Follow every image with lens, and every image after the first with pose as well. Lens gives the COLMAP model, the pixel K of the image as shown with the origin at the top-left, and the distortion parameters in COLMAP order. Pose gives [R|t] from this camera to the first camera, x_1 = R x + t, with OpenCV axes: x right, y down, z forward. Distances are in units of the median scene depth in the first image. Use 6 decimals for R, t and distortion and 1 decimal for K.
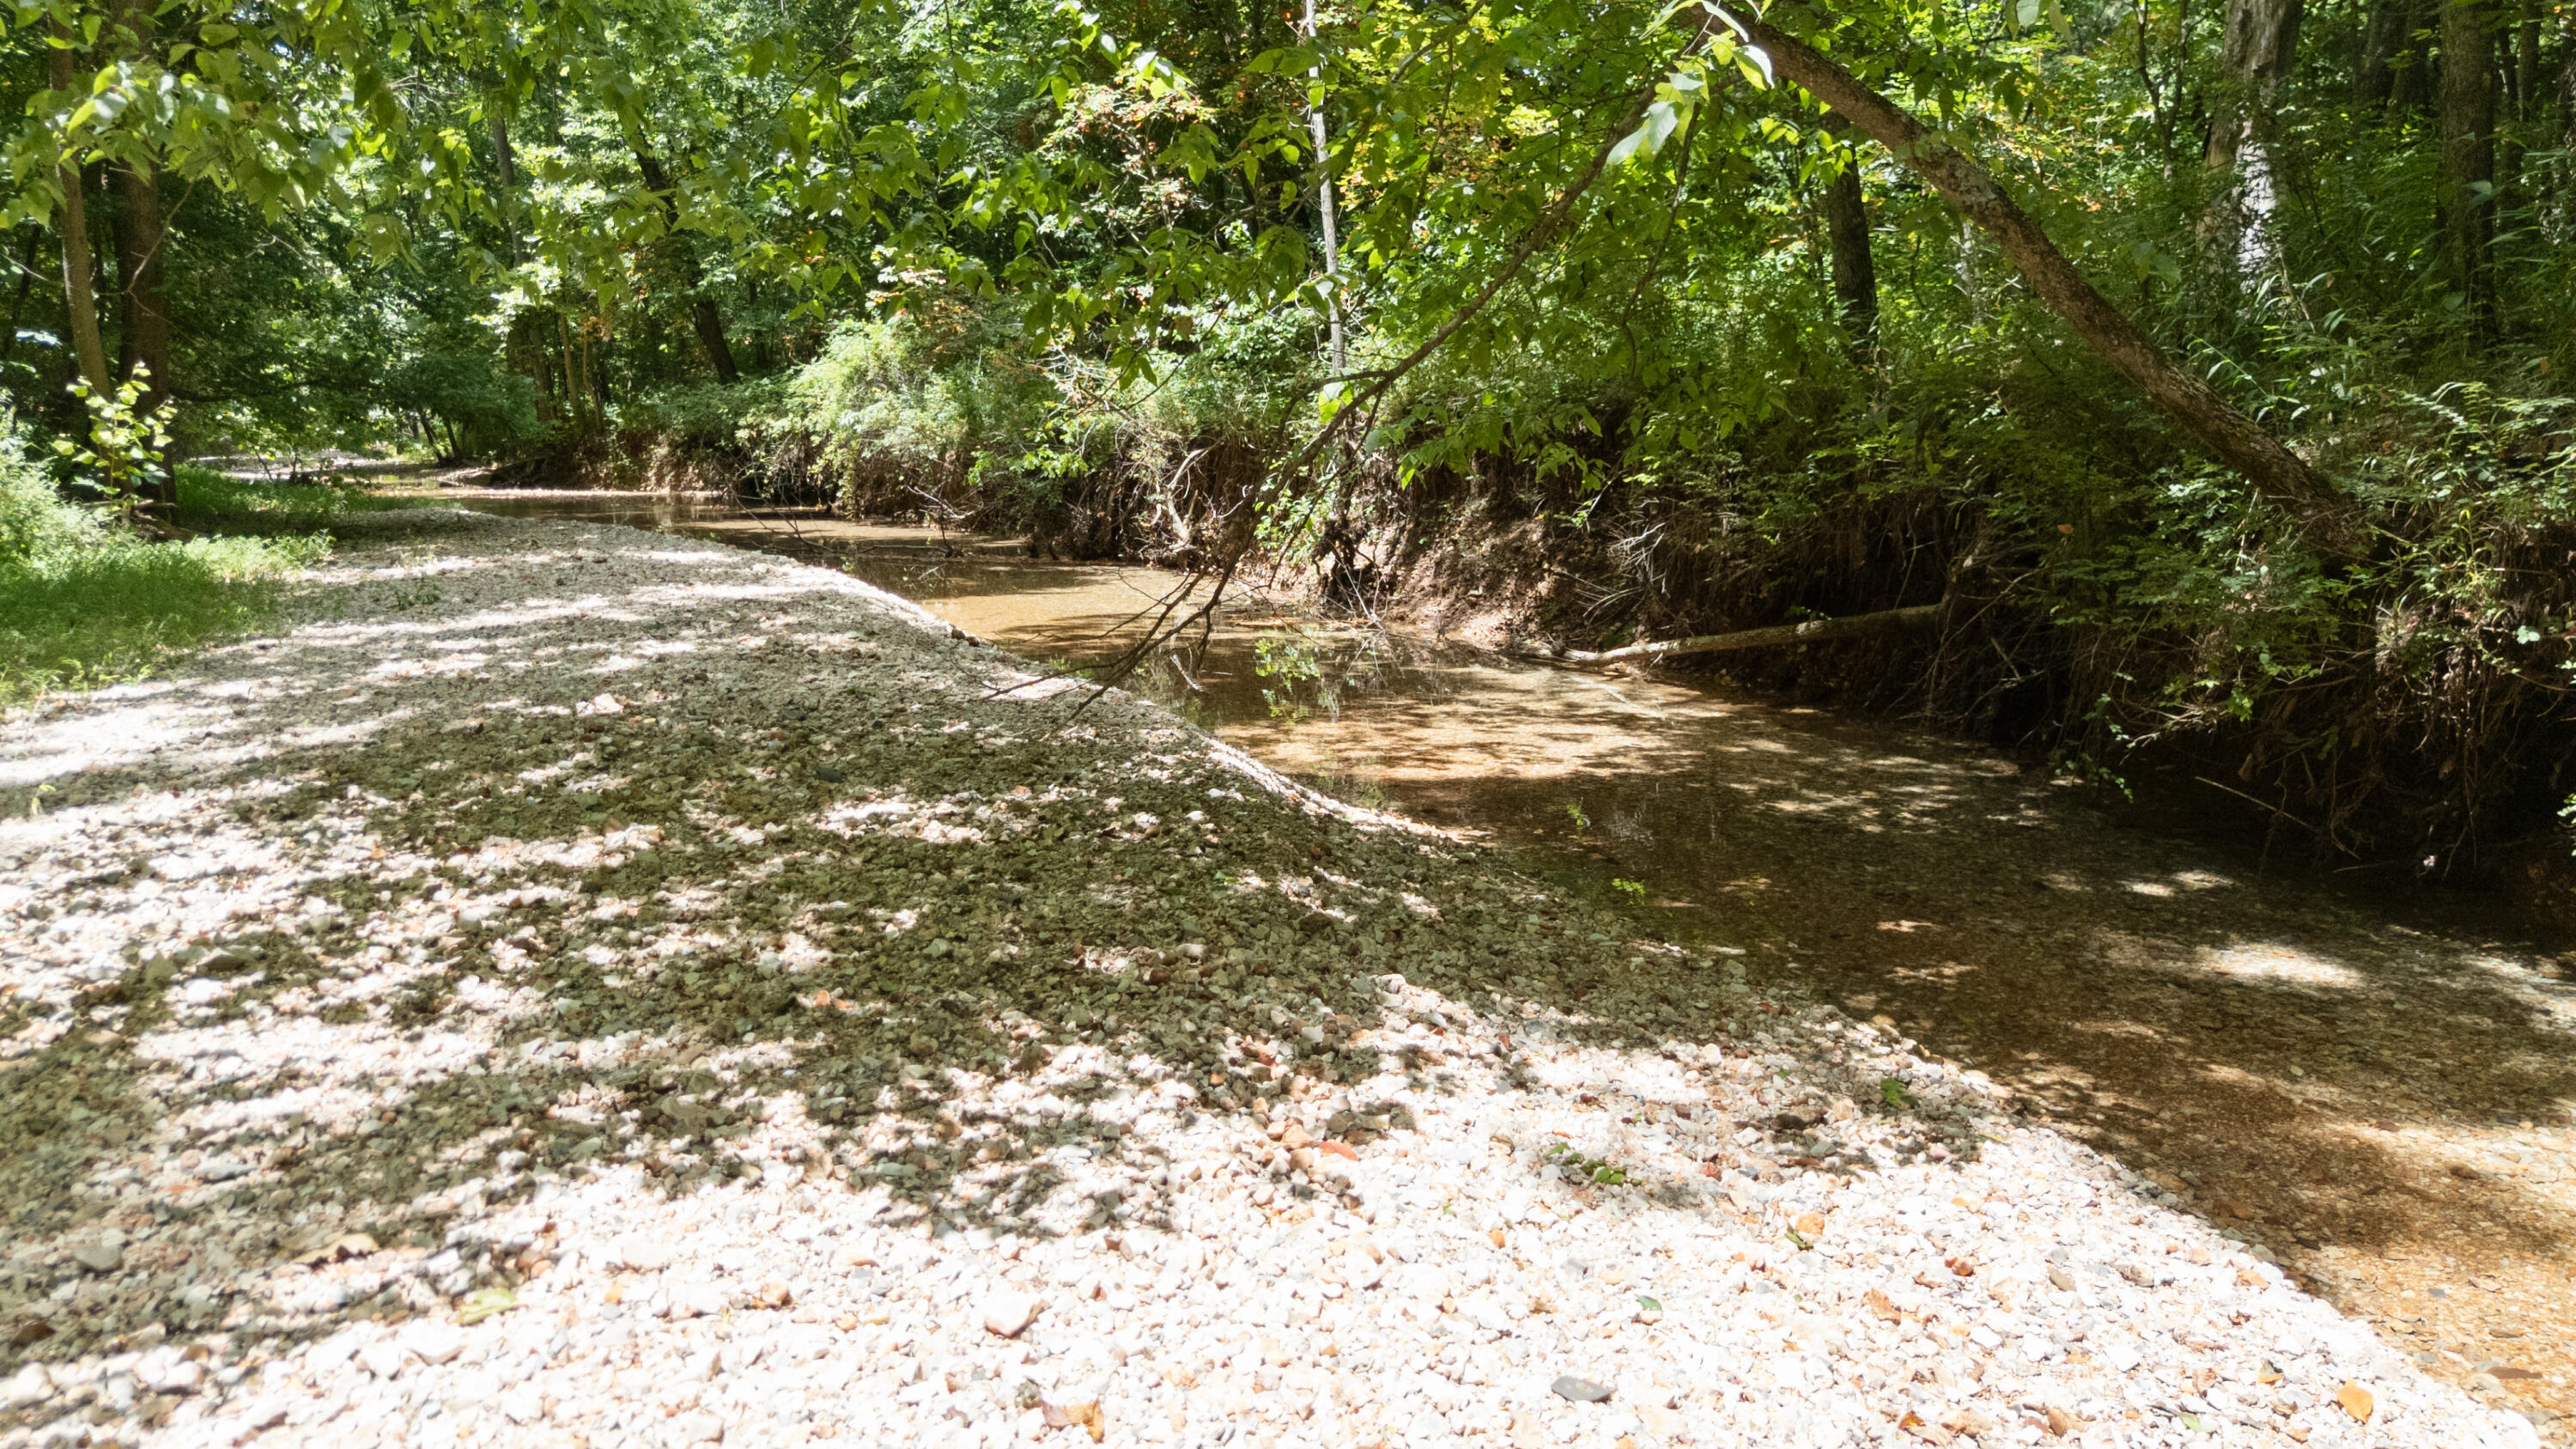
lens RADIAL K [[1873.8, 0, 1287.6], [0, 1873.8, 746.7], [0, 0, 1]] dist [0.076348, -0.075687]
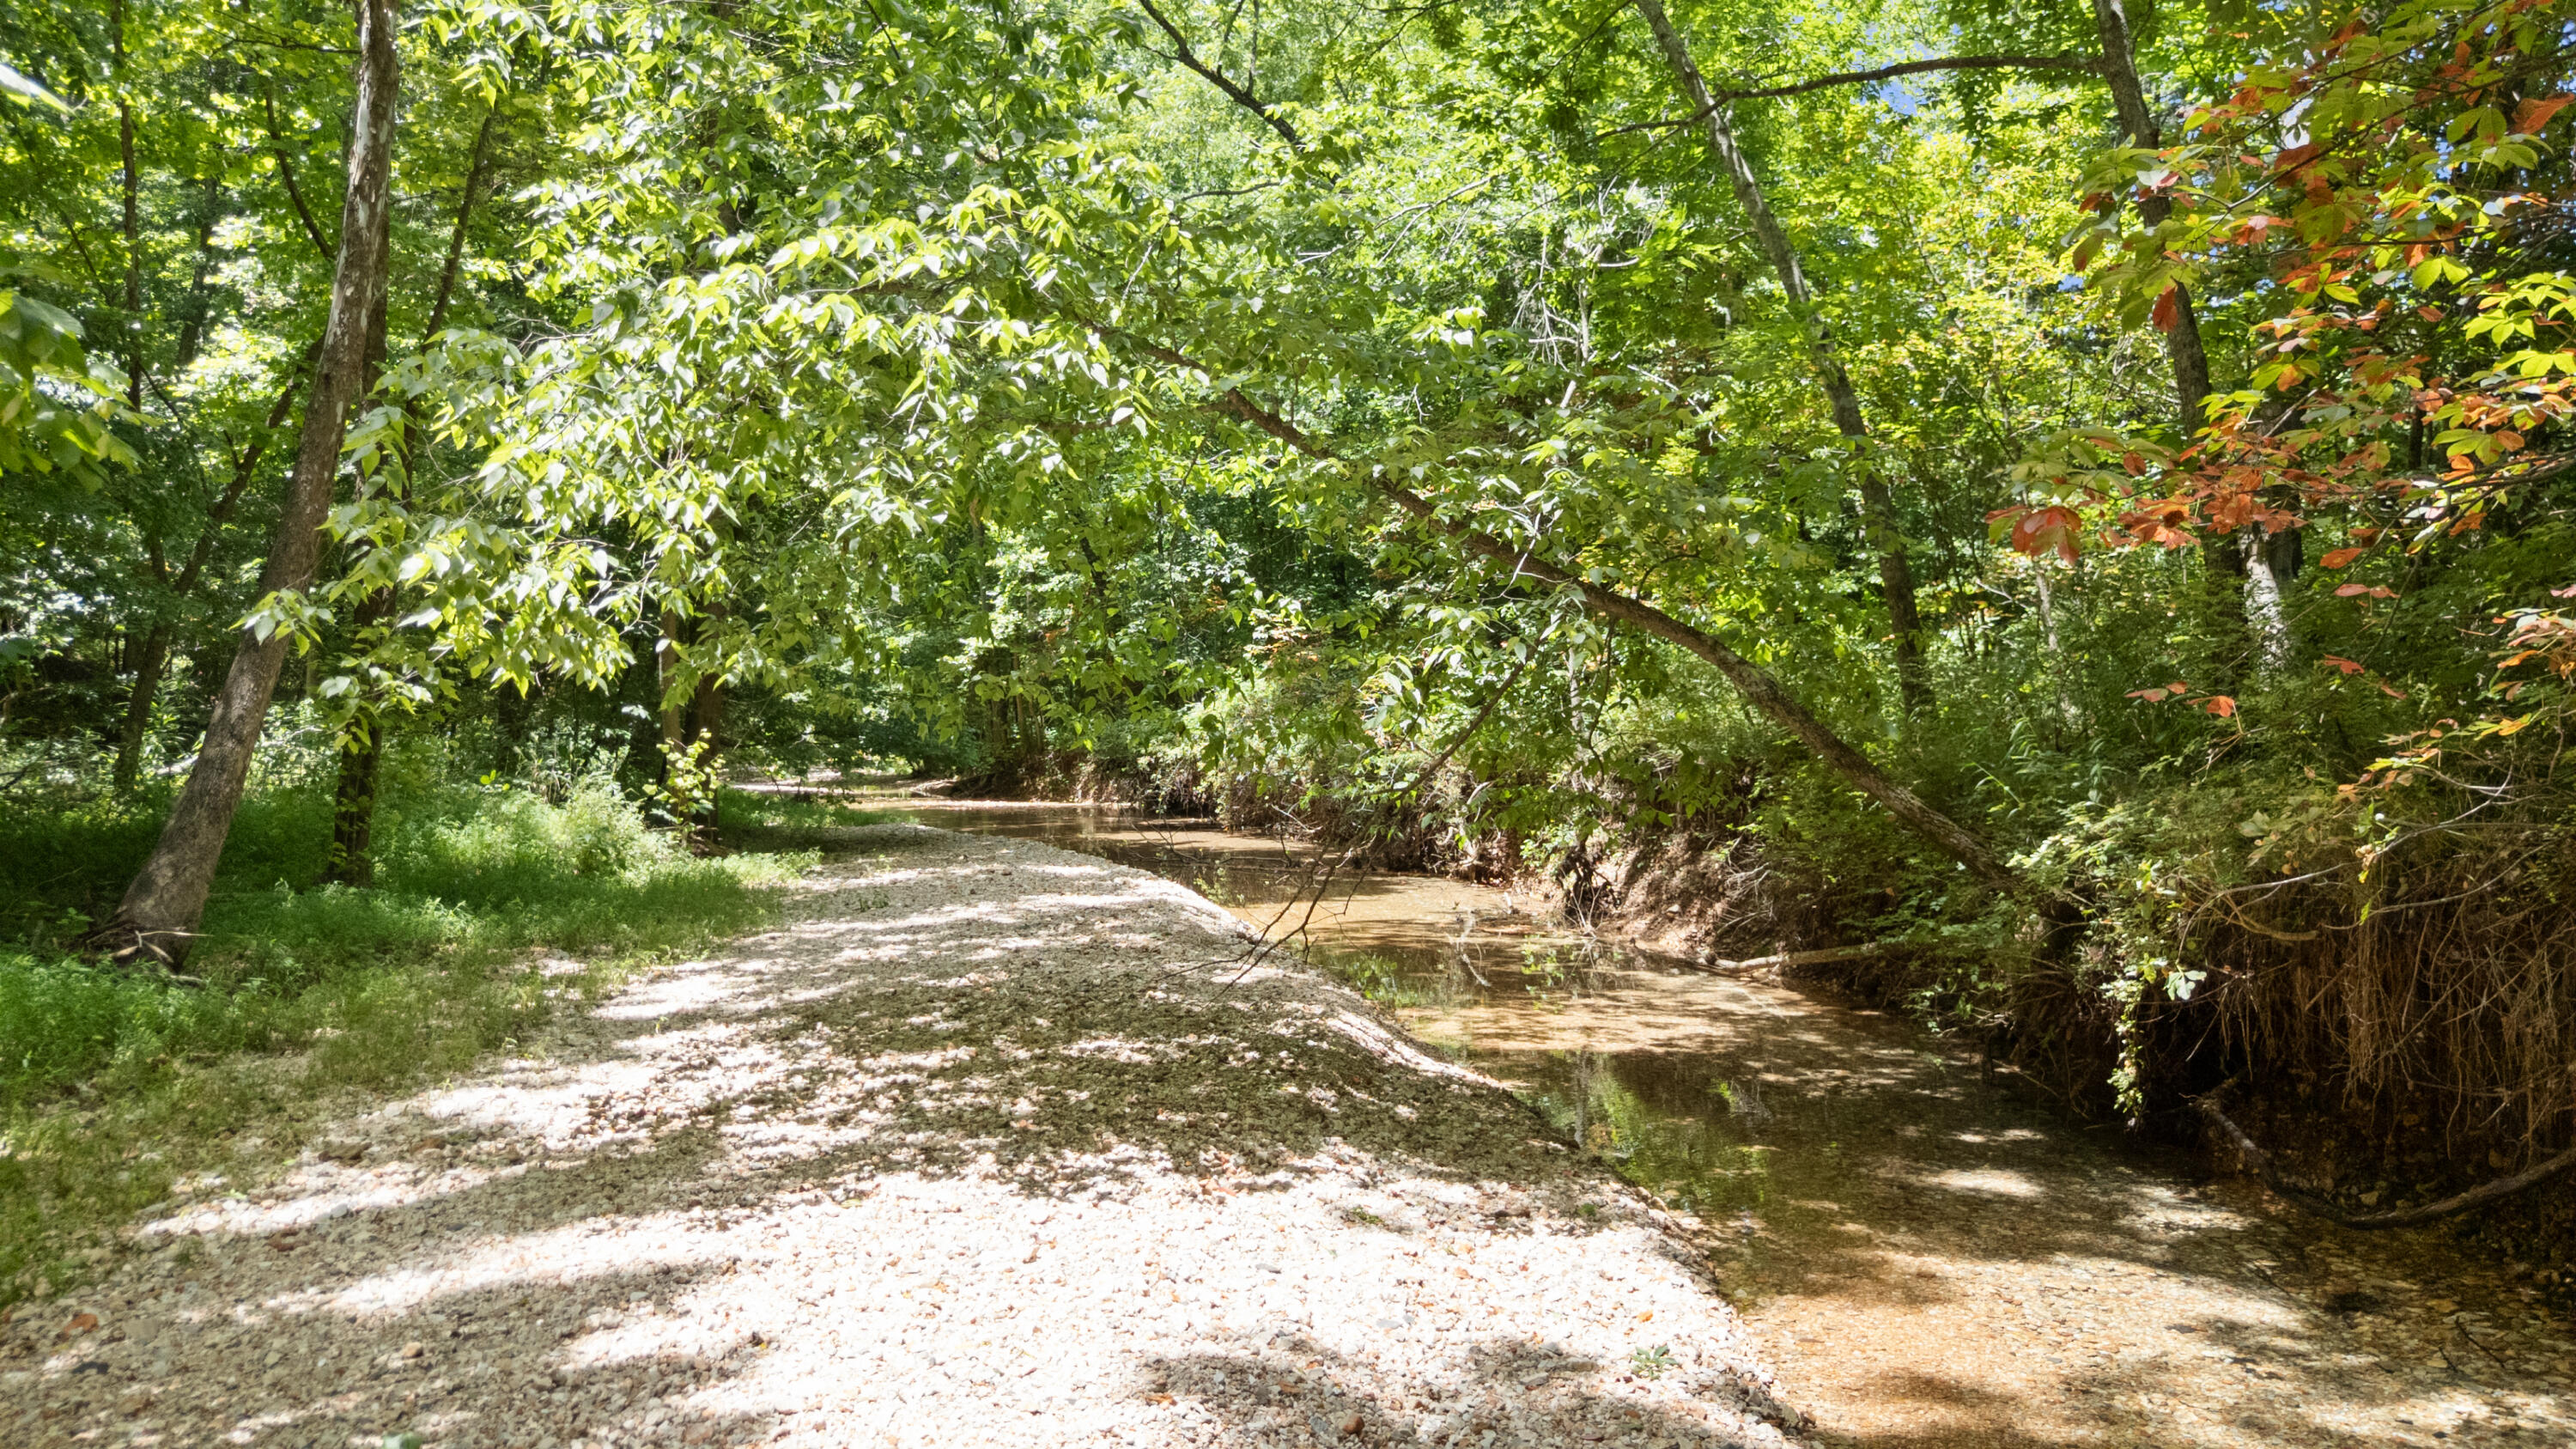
lens RADIAL K [[1859.3, 0, 1288.0], [0, 1859.3, 724.5], [0, 0, 1]] dist [0.097923, -0.094374]
pose [[0.975985, -0.003767, -0.217803, 0.166230], [-0.033145, 0.985641, -0.165569, 0.011943], [0.215299, 0.168812, 0.961846, -0.333965]]
